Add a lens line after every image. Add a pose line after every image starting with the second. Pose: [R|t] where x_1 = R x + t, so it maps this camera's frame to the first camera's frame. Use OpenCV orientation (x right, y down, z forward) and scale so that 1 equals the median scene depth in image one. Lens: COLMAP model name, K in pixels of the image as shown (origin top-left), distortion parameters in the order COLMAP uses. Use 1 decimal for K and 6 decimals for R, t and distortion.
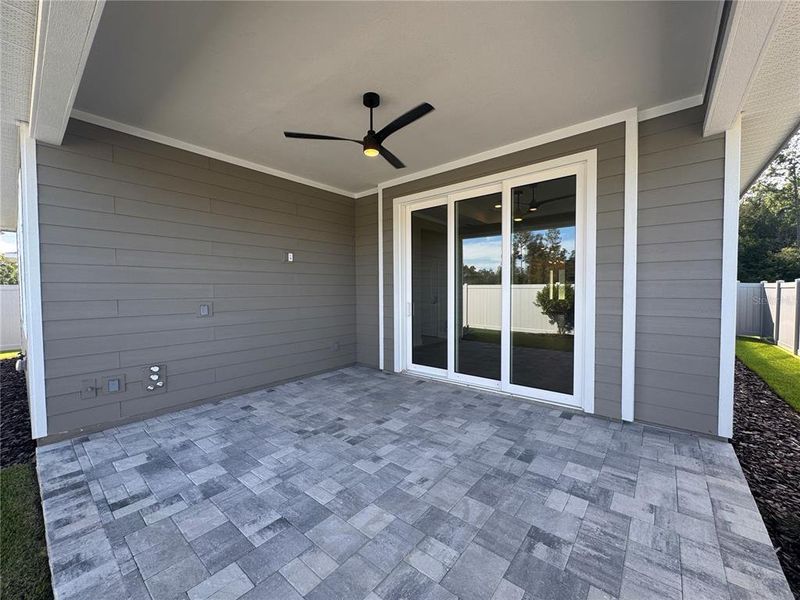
lens RADIAL K [[319.7, 0, 401.2], [0, 319.7, 300.2], [0, 0, 1]] dist [-0.001288, -0.000042]
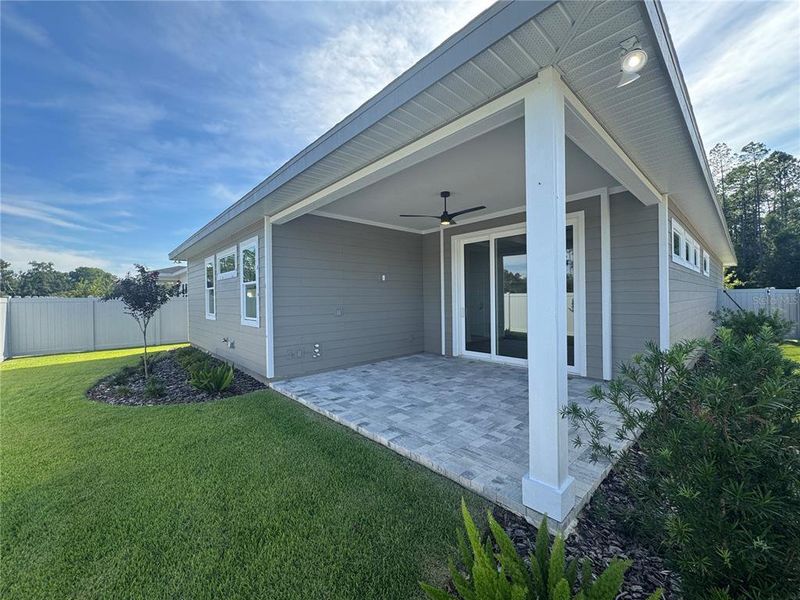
lens RADIAL K [[319.7, 0, 401.2], [0, 319.7, 300.2], [0, 0, 1]] dist [-0.001288, -0.000042]
pose [[0.990887, -0.007099, -0.134508, -0.083961], [0.003601, 0.999649, -0.026228, 0.016476], [0.134647, 0.025505, 0.990565, -0.671366]]
